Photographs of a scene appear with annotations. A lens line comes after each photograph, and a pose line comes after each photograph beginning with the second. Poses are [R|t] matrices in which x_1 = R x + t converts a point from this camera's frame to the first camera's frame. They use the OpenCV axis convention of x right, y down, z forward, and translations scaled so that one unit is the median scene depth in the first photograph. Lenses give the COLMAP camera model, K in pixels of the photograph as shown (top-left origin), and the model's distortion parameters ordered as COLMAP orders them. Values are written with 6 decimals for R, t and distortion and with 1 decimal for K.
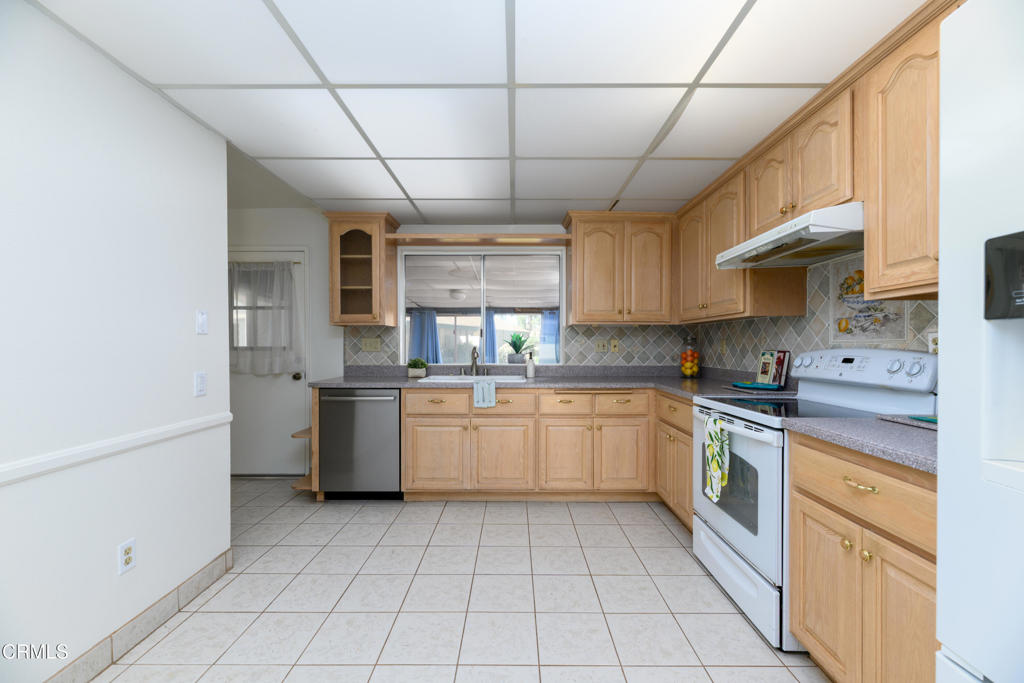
lens RADIAL K [[413.7, 0, 512.0], [0, 413.7, 341.5], [0, 0, 1]] dist [0.000489, 0.000038]
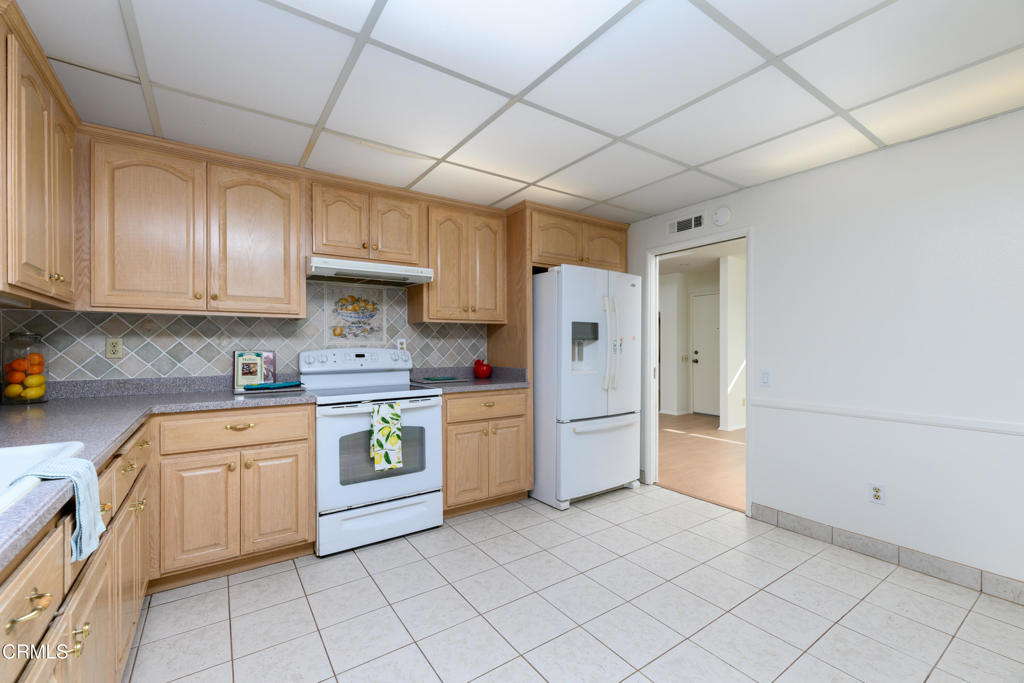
lens RADIAL K [[429.6, 0, 512.0], [0, 429.6, 341.5], [0, 0, 1]] dist [0.000510, 0.000035]
pose [[-0.574363, 0.013298, 0.818493, -0.748039], [-0.003764, 0.999815, -0.018884, 0.020589], [-0.818592, -0.013927, -0.574206, 1.378984]]
